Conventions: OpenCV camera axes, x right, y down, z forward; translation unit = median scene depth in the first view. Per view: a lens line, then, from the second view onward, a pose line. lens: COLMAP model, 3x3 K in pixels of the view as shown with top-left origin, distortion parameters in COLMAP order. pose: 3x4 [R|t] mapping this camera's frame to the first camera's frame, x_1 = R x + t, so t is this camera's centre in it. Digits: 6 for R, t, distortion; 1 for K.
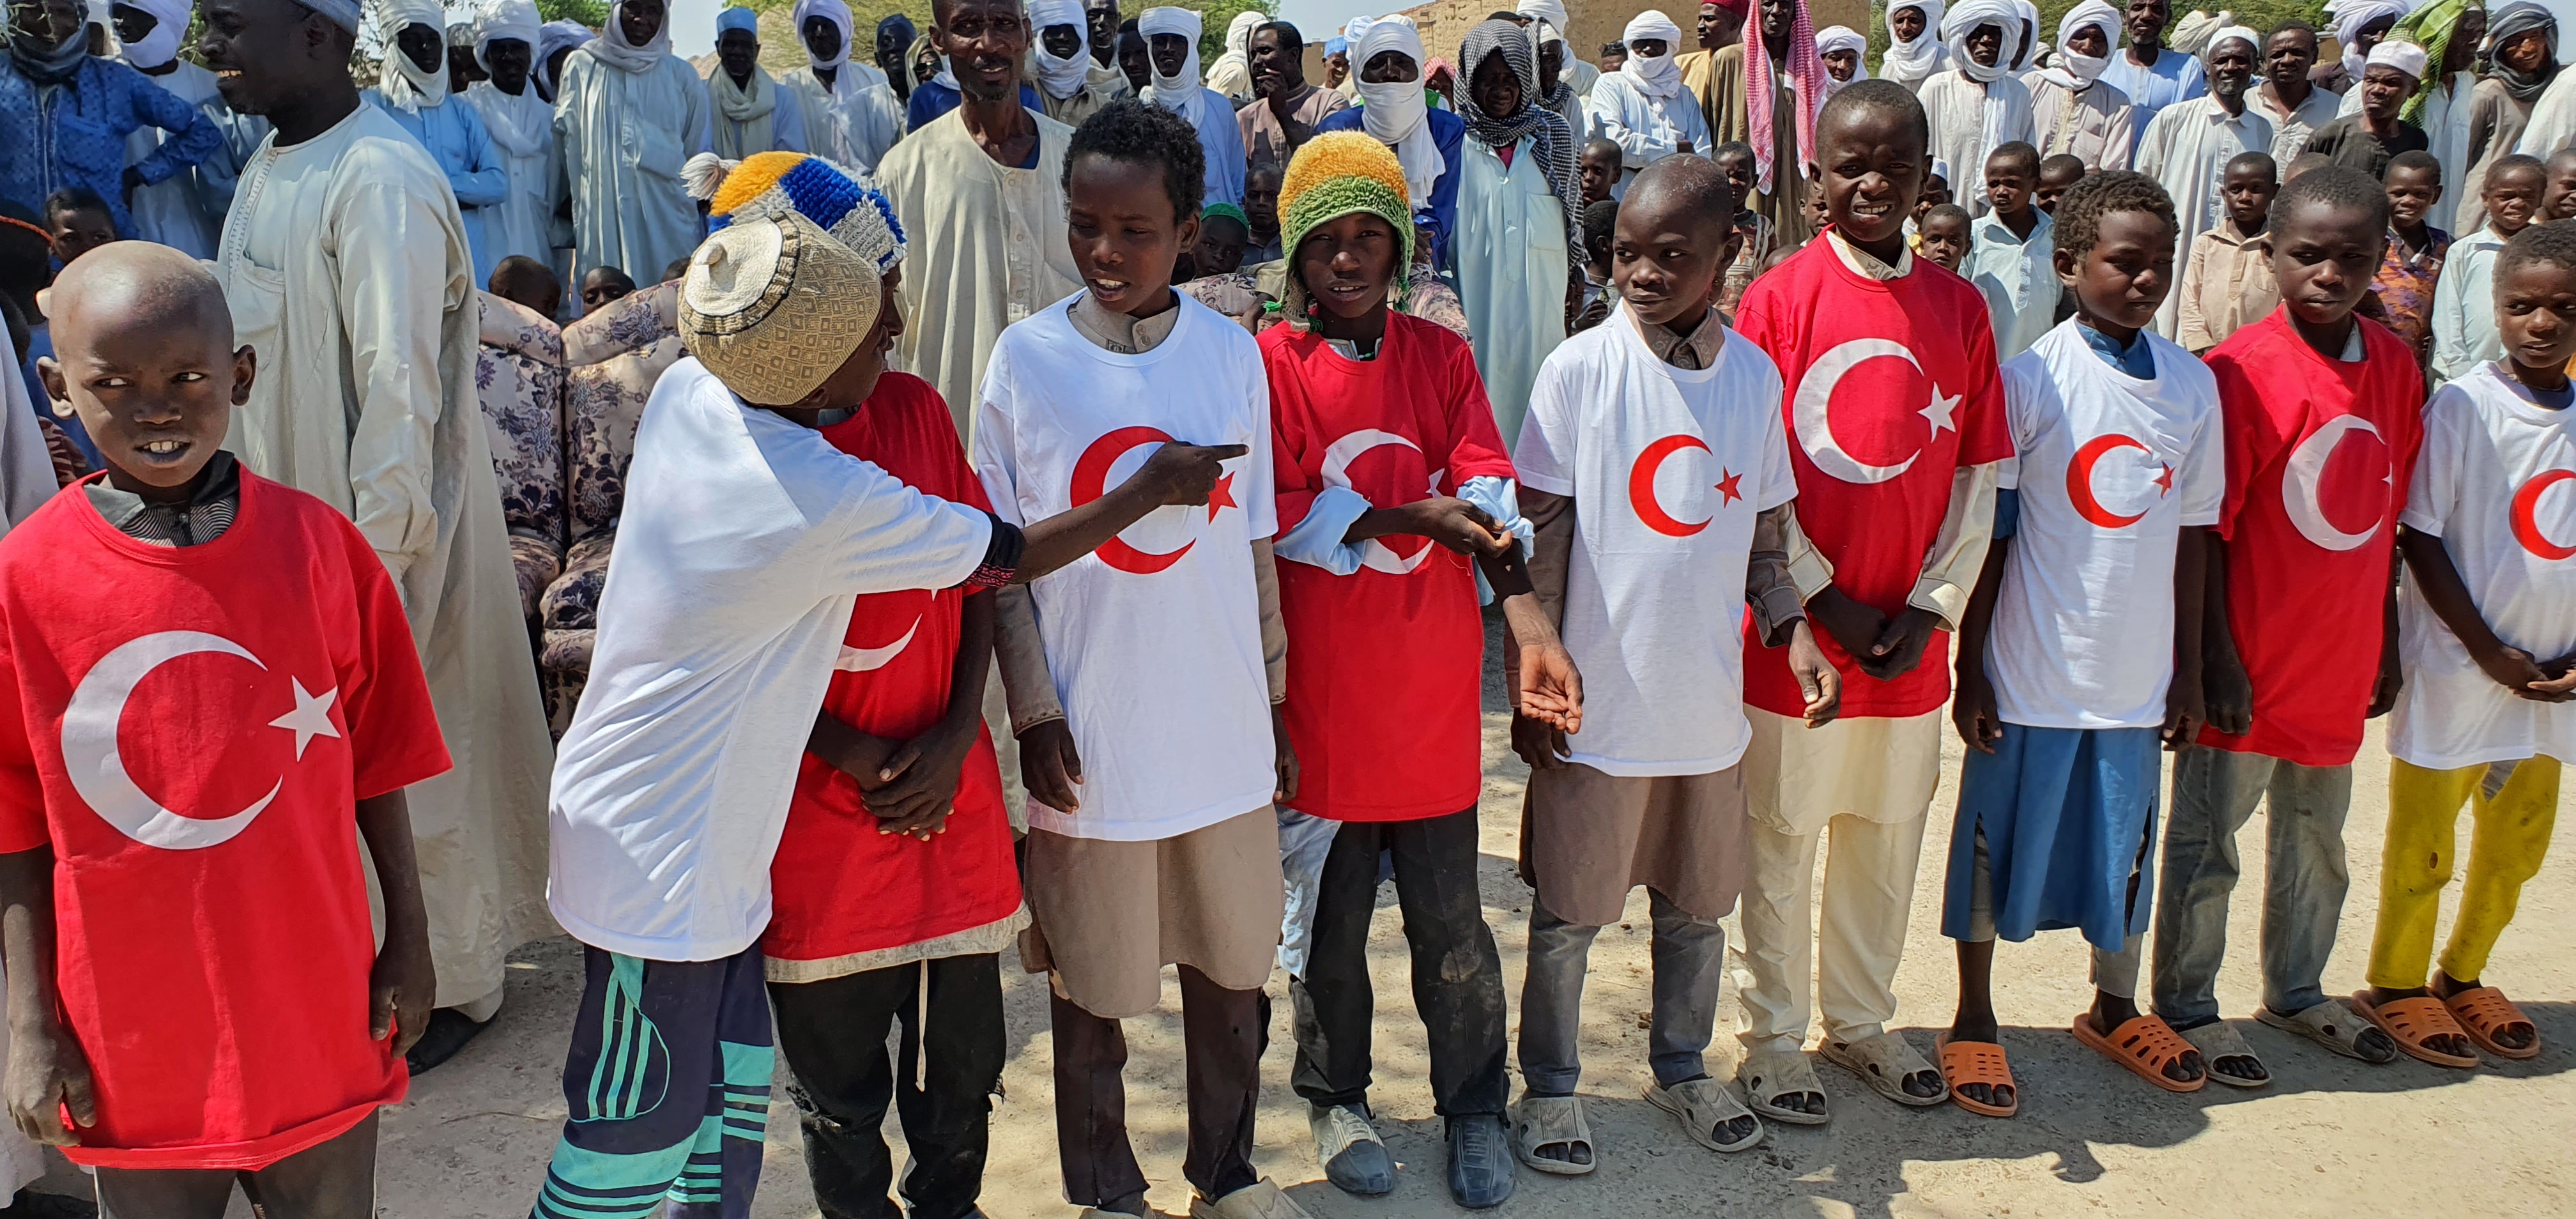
lens RADIAL K [[1847.4, 0, 1288.5], [0, 1847.4, 739.4], [0, 0, 1]] dist [-0.008514, -0.003139]
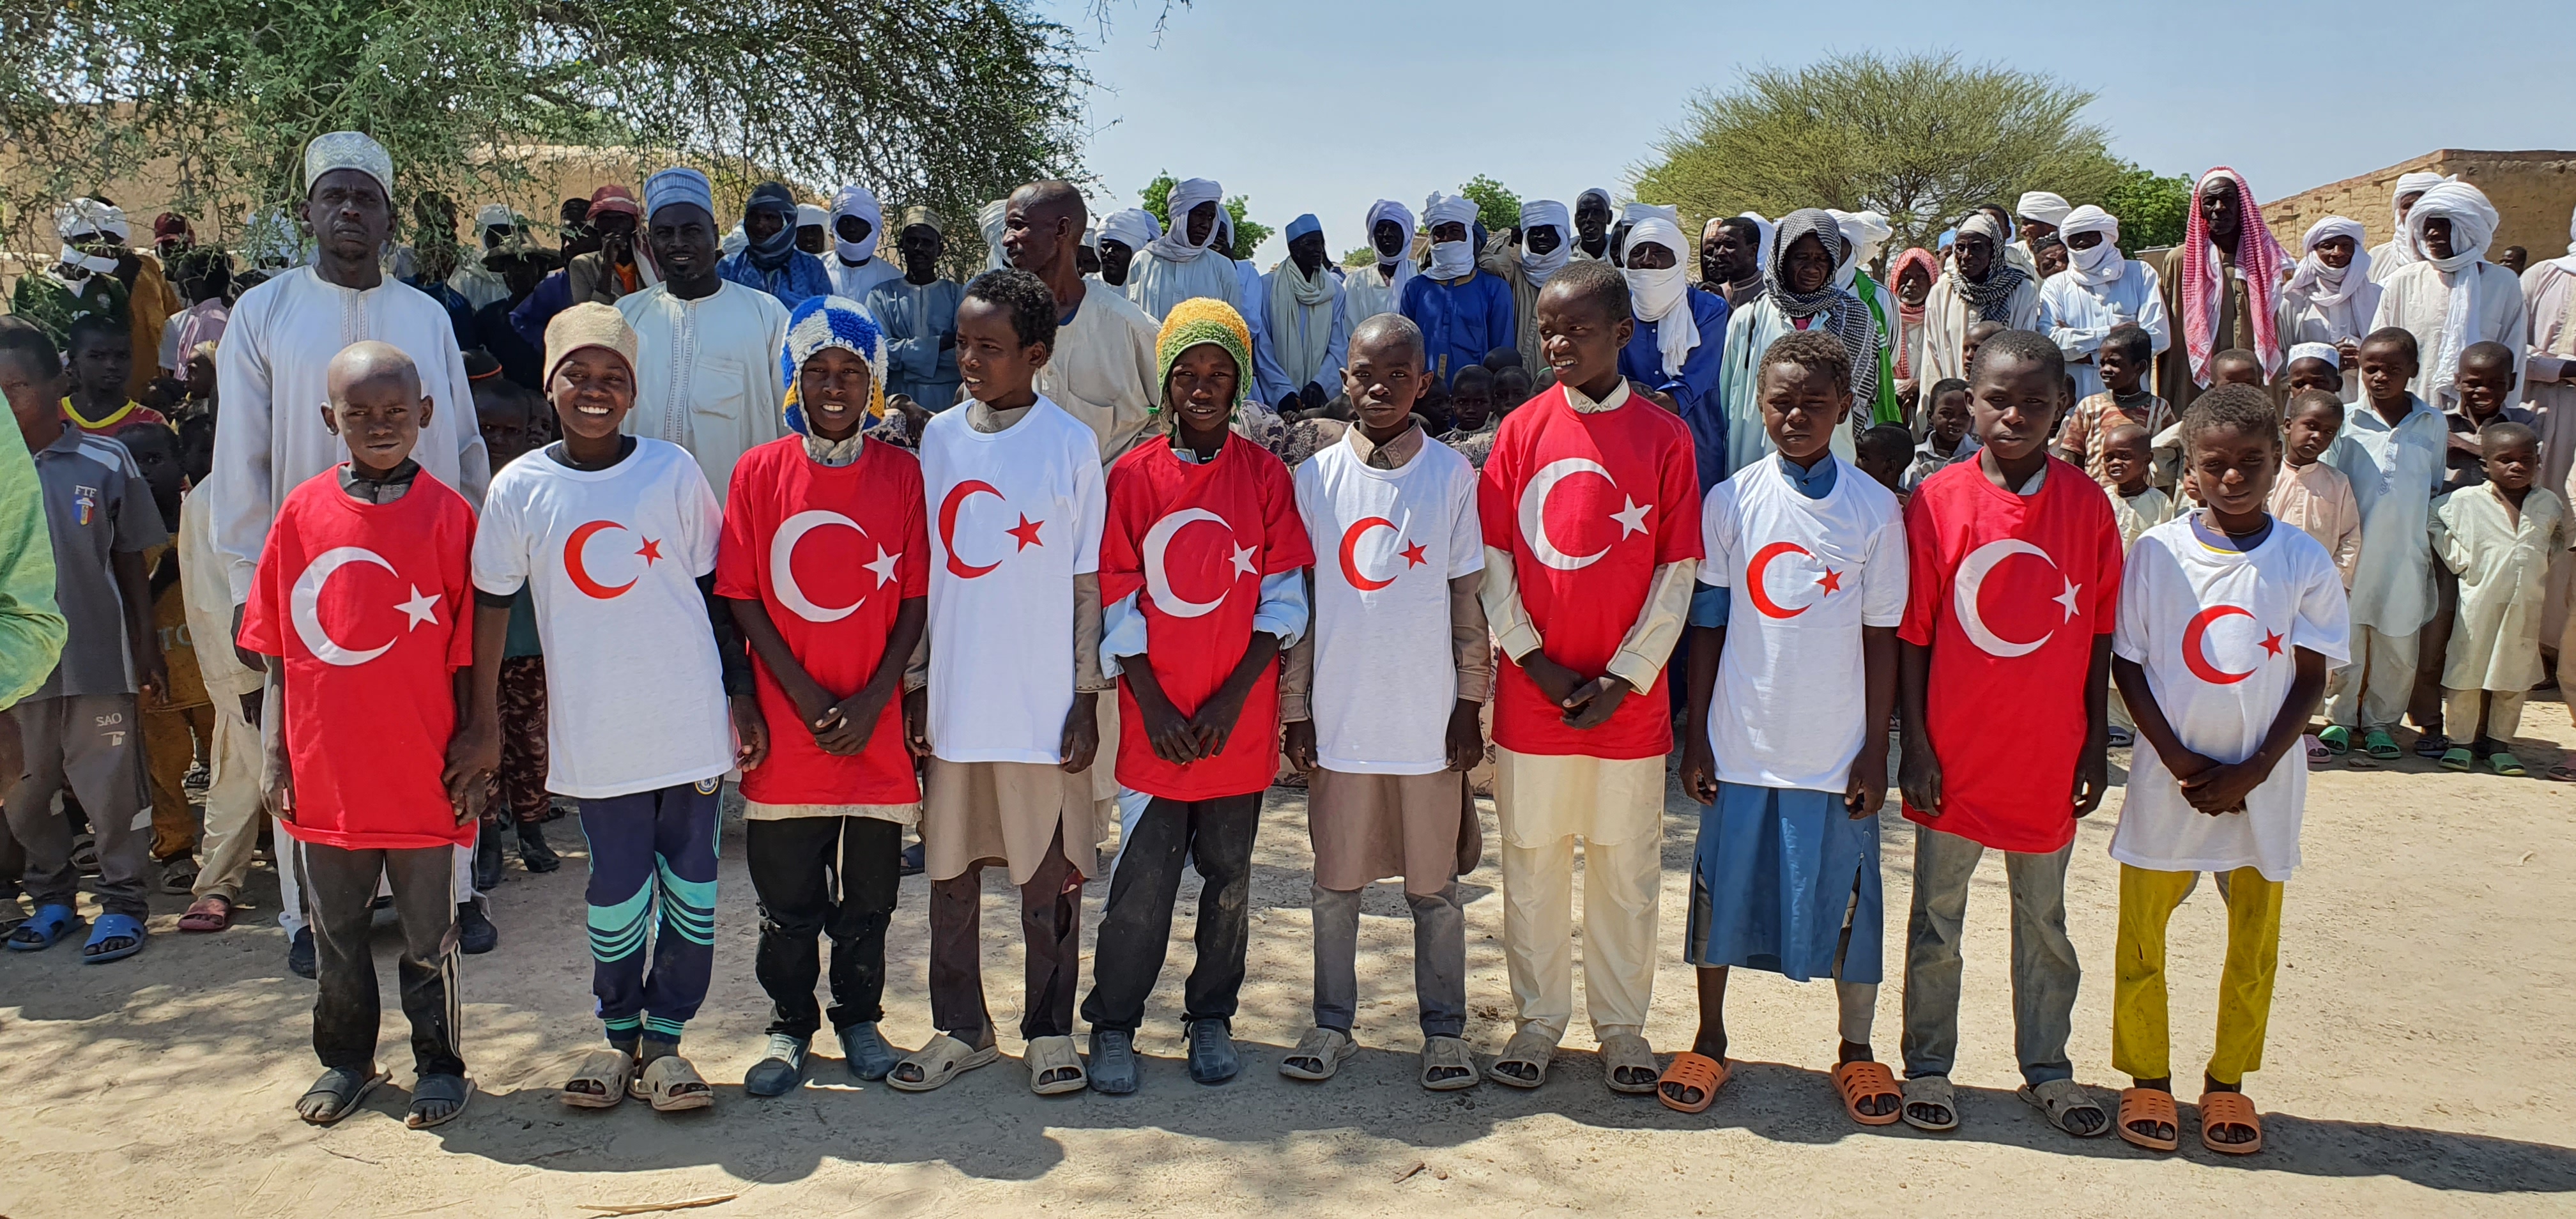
lens RADIAL K [[1847.4, 0, 1288.5], [0, 1847.4, 739.4], [0, 0, 1]] dist [-0.008514, -0.003139]
pose [[0.926489, 0.092106, -0.364877, 0.588919], [-0.126046, 0.989533, -0.070265, 0.087719], [0.354586, 0.111091, 0.928401, -0.226744]]
